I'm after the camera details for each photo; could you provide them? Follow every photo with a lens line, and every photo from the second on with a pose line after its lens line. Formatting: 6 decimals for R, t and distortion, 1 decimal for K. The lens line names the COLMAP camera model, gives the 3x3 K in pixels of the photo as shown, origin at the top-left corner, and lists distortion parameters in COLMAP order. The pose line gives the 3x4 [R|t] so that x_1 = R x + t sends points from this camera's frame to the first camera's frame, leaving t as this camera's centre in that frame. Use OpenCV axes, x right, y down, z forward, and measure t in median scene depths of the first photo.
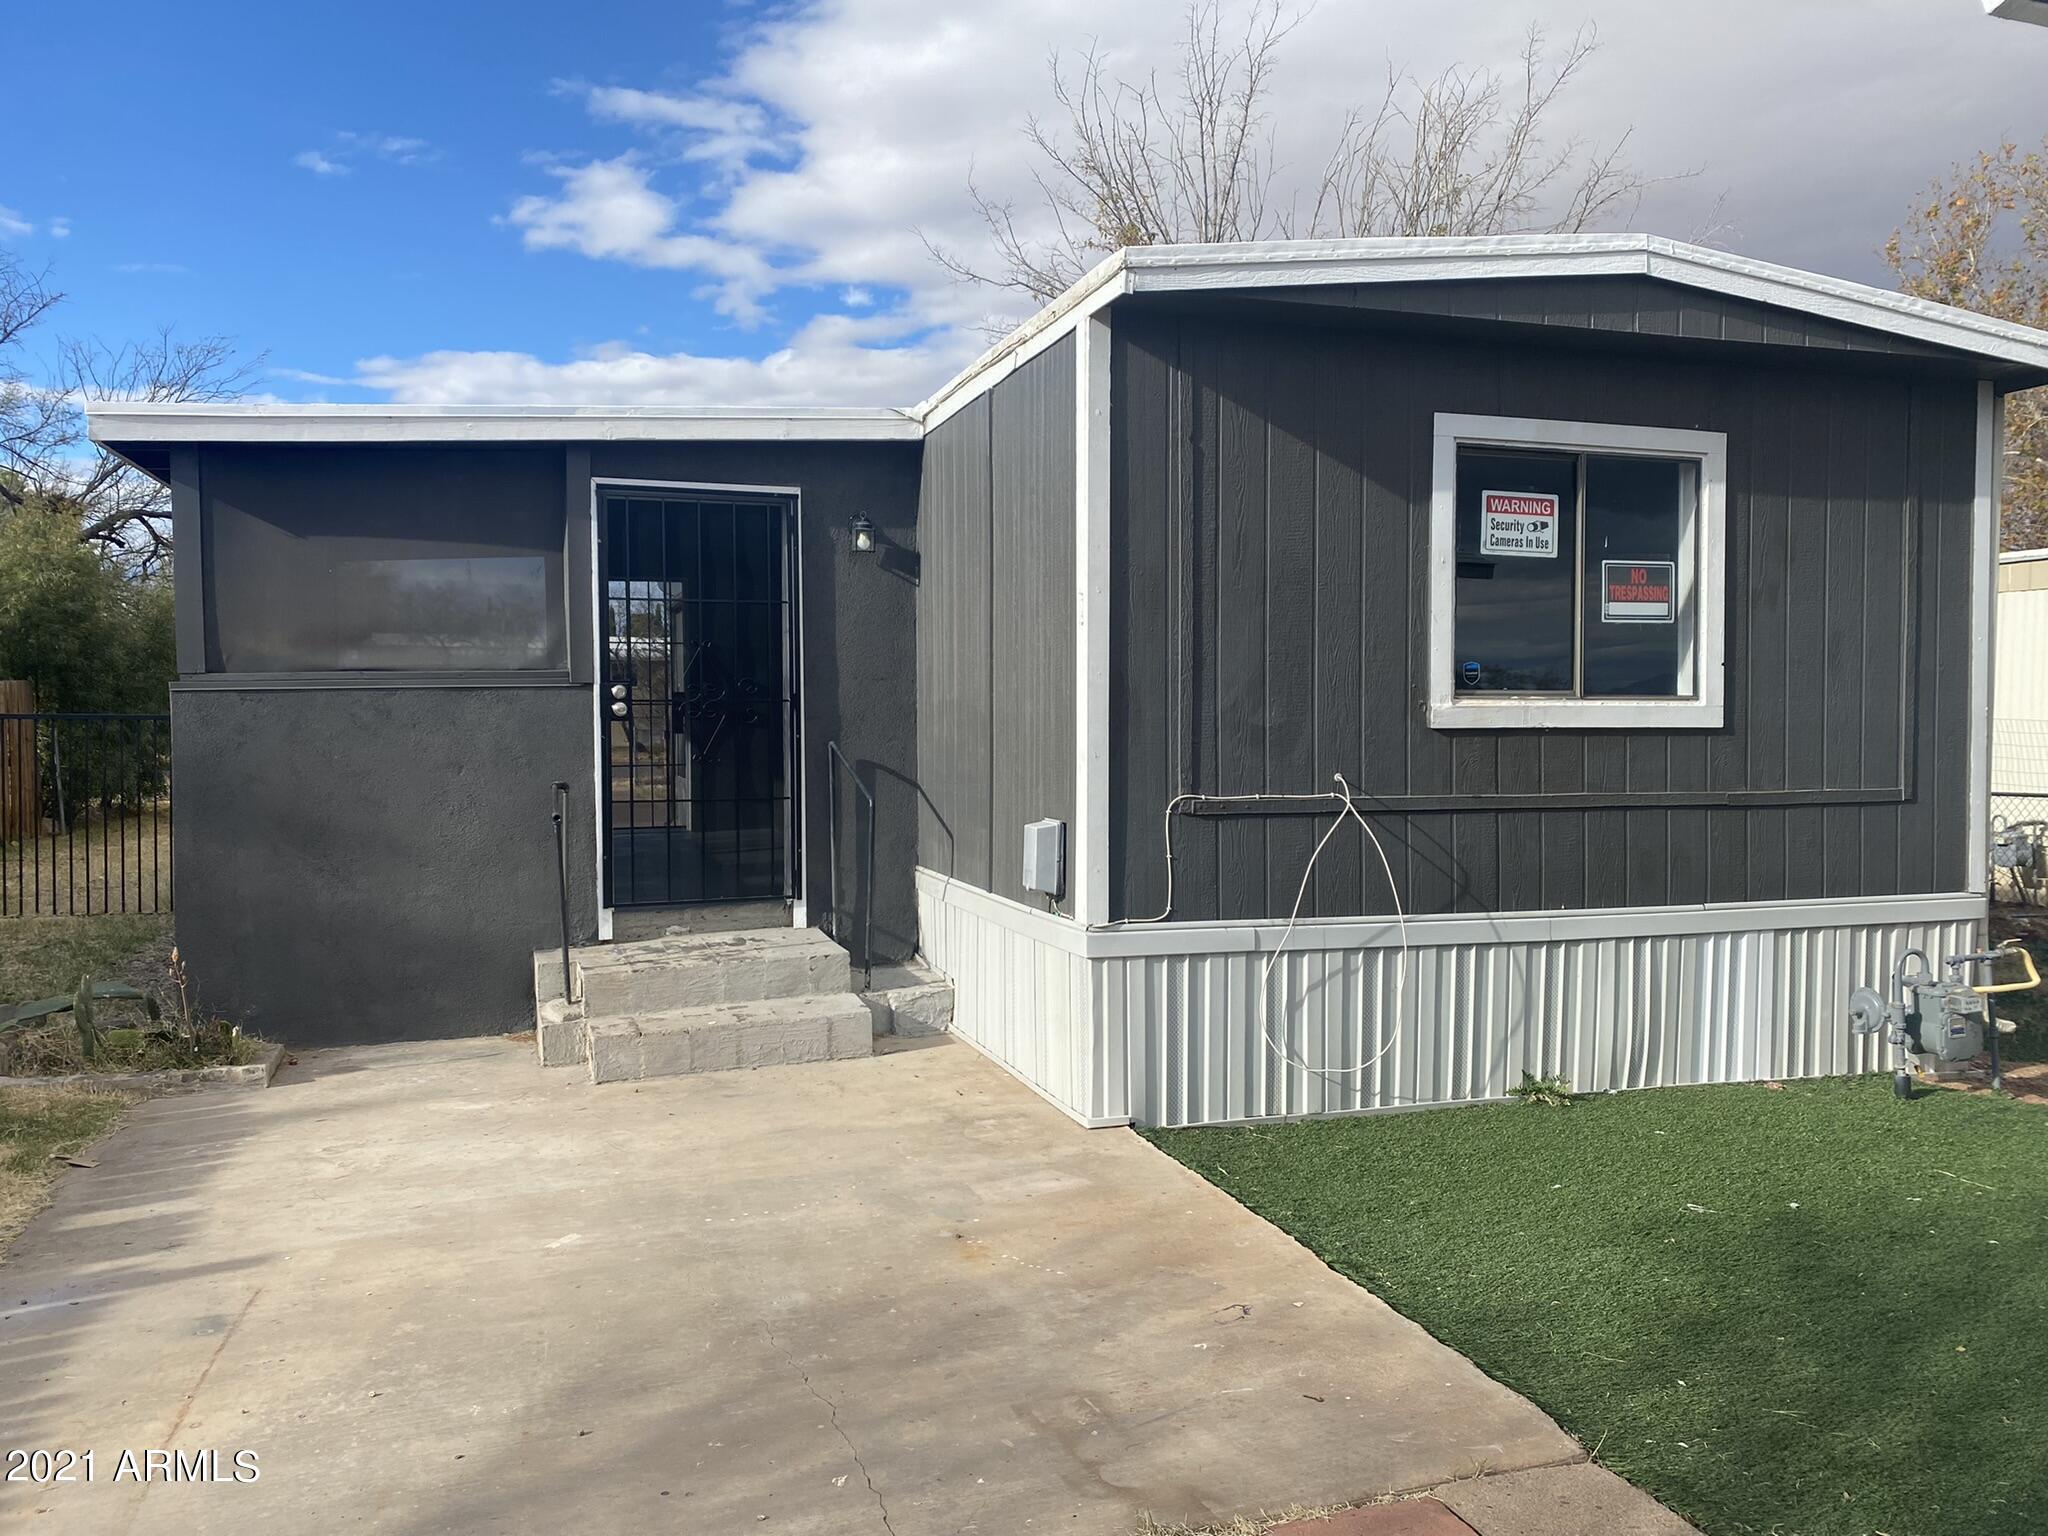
lens RADIAL K [[1560.0, 0, 1024.0], [0, 1560.0, 768.0], [0, 0, 1]] dist [0.040202, -0.033568]
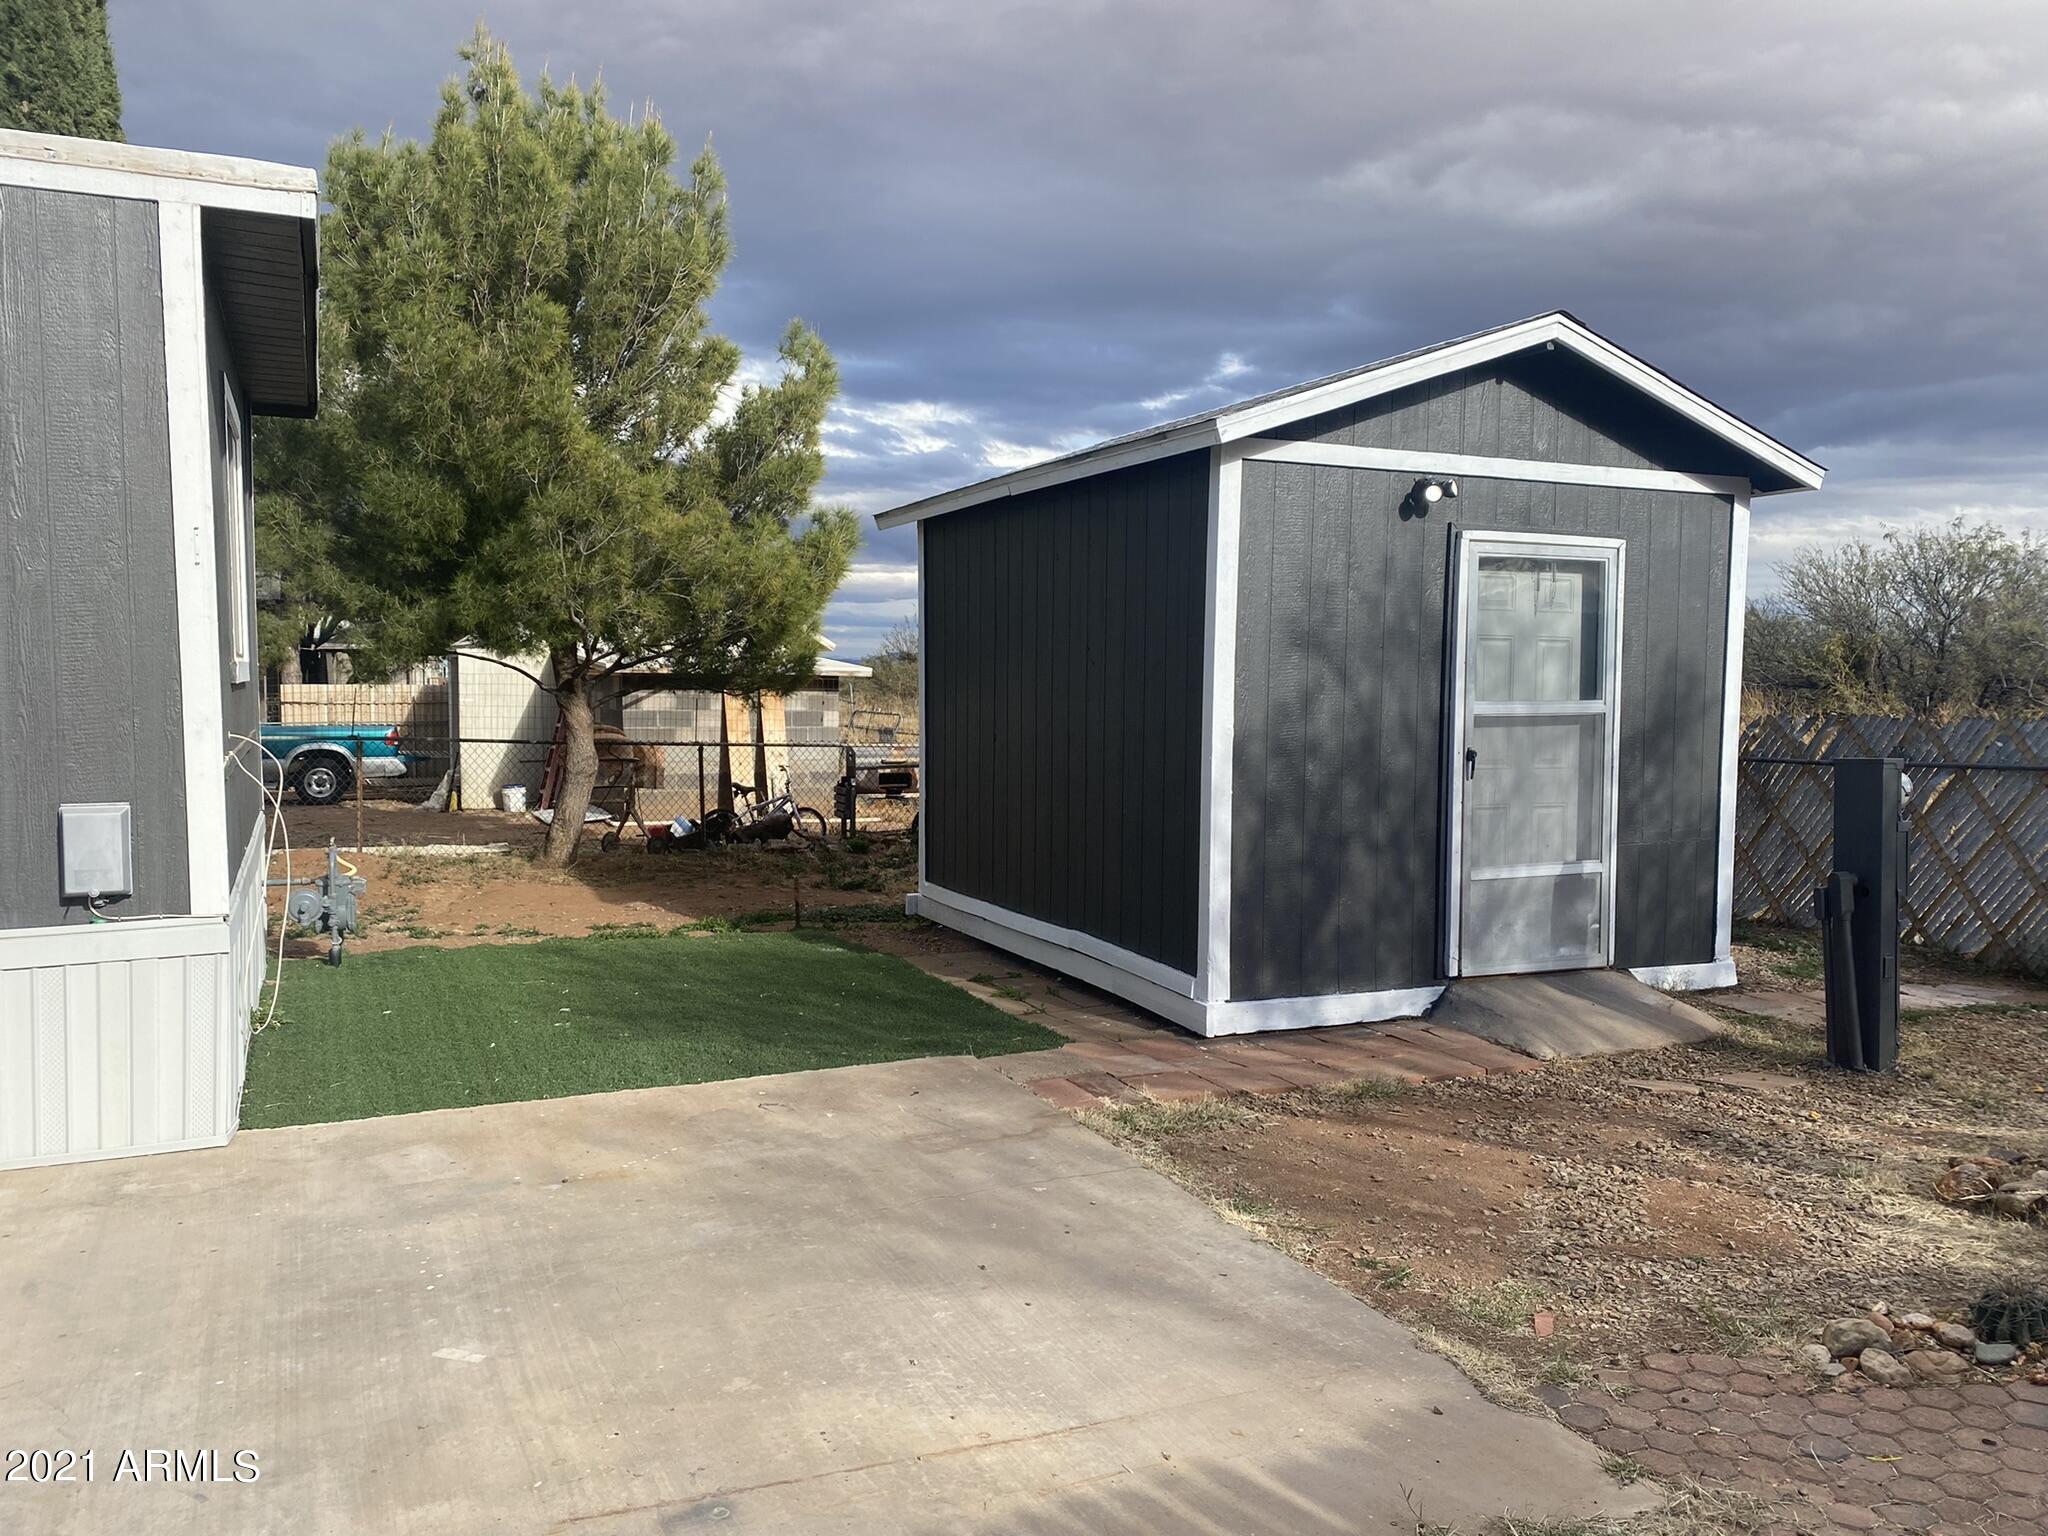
lens RADIAL K [[1560.0, 0, 1024.0], [0, 1560.0, 768.0], [0, 0, 1]] dist [0.040202, -0.033568]
pose [[-0.111952, -0.062546, 0.991743, -0.764543], [0.030084, 0.997346, 0.066296, -0.021425], [-0.993258, 0.037258, -0.109773, 0.569721]]
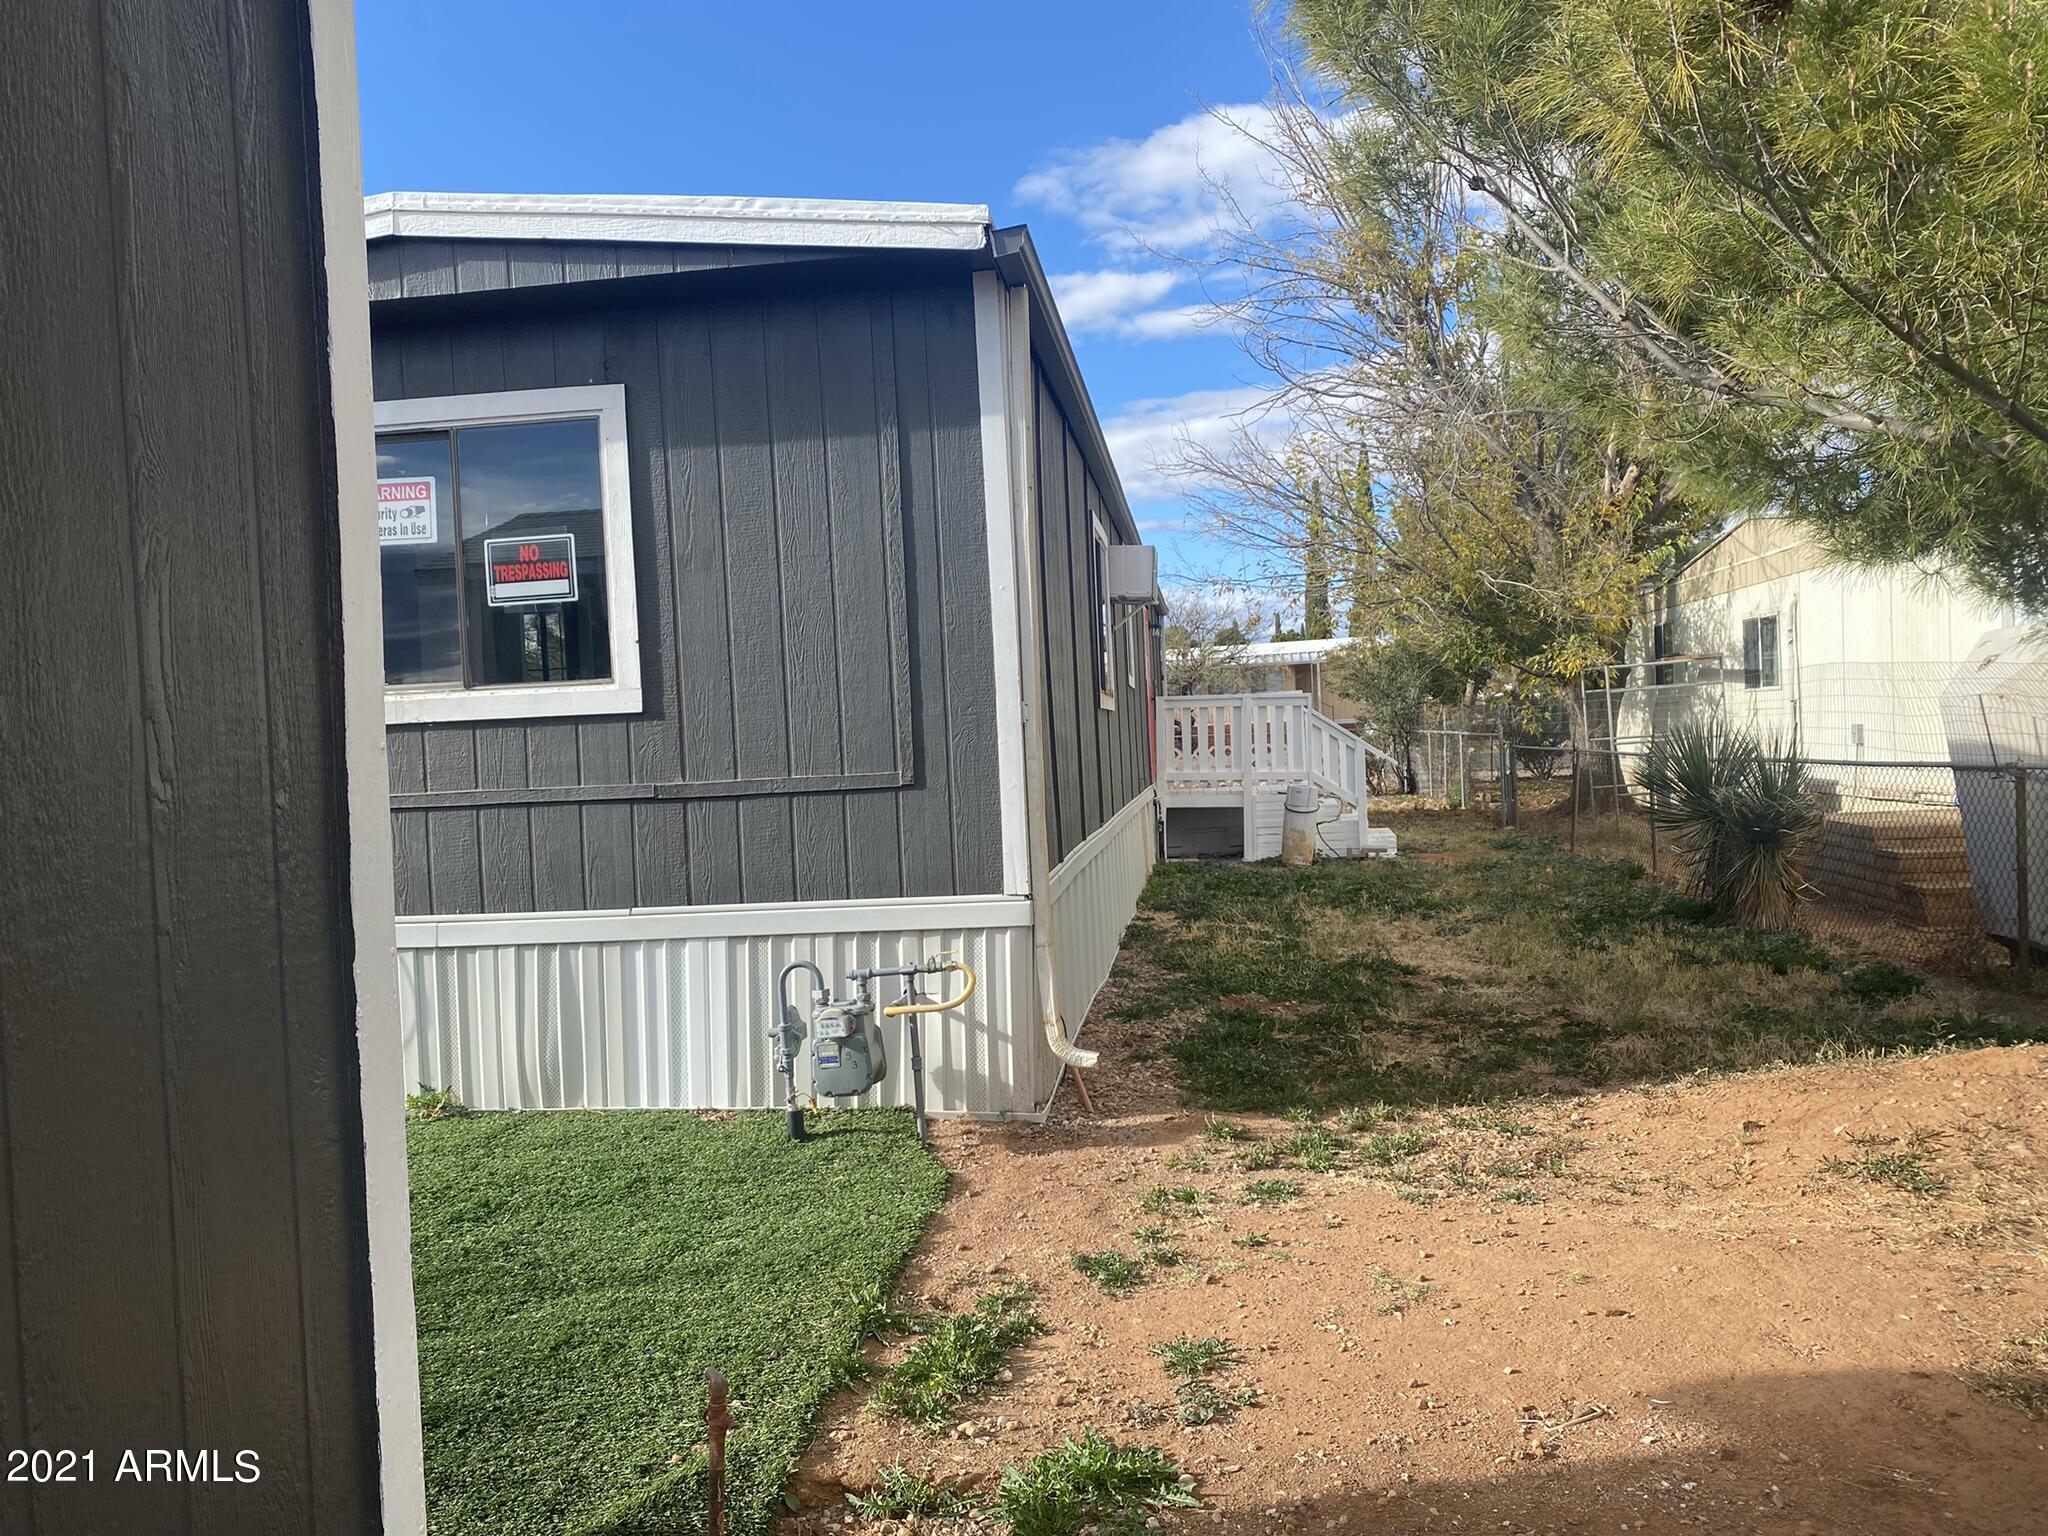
lens RADIAL K [[1518.4, 0, 1024.0], [0, 1518.4, 768.0], [0, 0, 1]] dist [-0.001874, -0.001959]
pose [[0.905382, -0.033175, -0.423299, 0.999497], [0.036312, 0.999340, -0.000653, 0.014600], [0.423041, -0.014780, 0.905990, 0.305371]]
